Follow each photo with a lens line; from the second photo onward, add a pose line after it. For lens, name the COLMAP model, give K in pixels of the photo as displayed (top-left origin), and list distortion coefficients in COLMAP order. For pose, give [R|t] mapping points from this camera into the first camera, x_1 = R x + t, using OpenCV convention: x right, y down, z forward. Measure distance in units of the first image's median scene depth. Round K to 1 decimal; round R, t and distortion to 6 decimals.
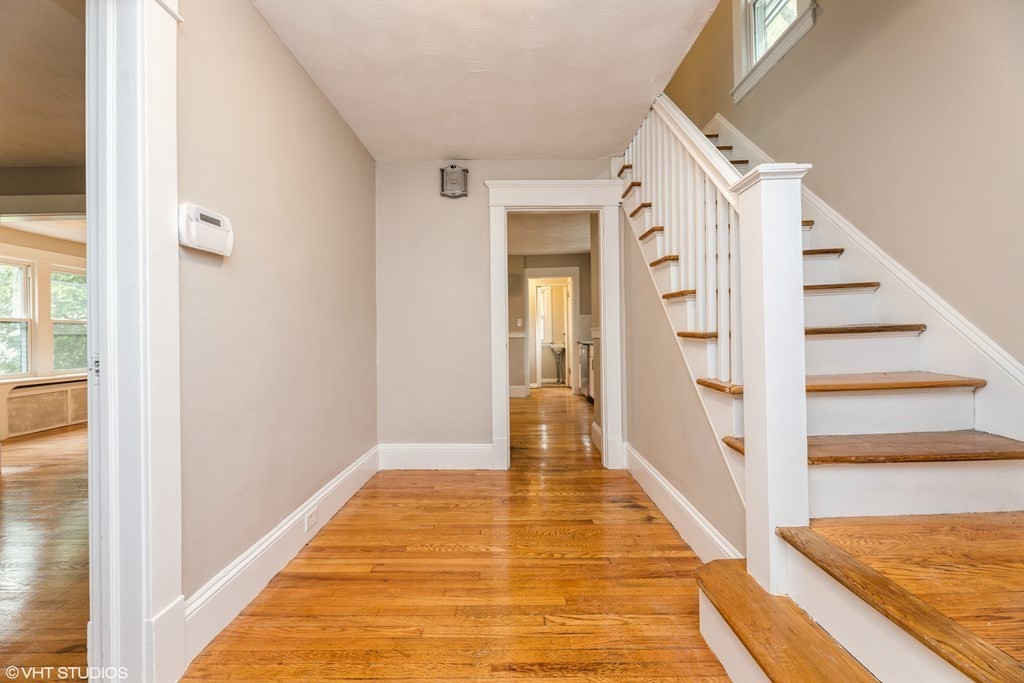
lens RADIAL K [[411.2, 0, 512.0], [0, 411.2, 341.5], [0, 0, 1]] dist [0.000604, 0.000064]
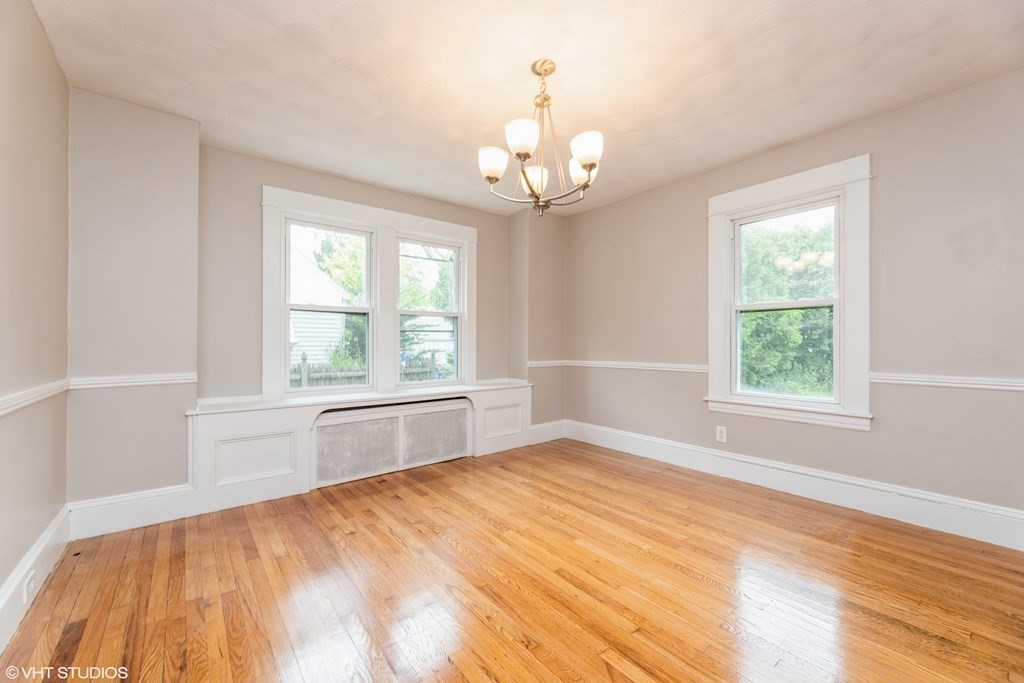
lens RADIAL K [[411.2, 0, 512.0], [0, 411.2, 341.5], [0, 0, 1]] dist [0.000604, 0.000064]
pose [[0.624930, 0.008944, -0.780629, -0.475262], [-0.016816, 0.999857, -0.002006, -0.000485], [0.780500, 0.014381, 0.624991, 0.747775]]
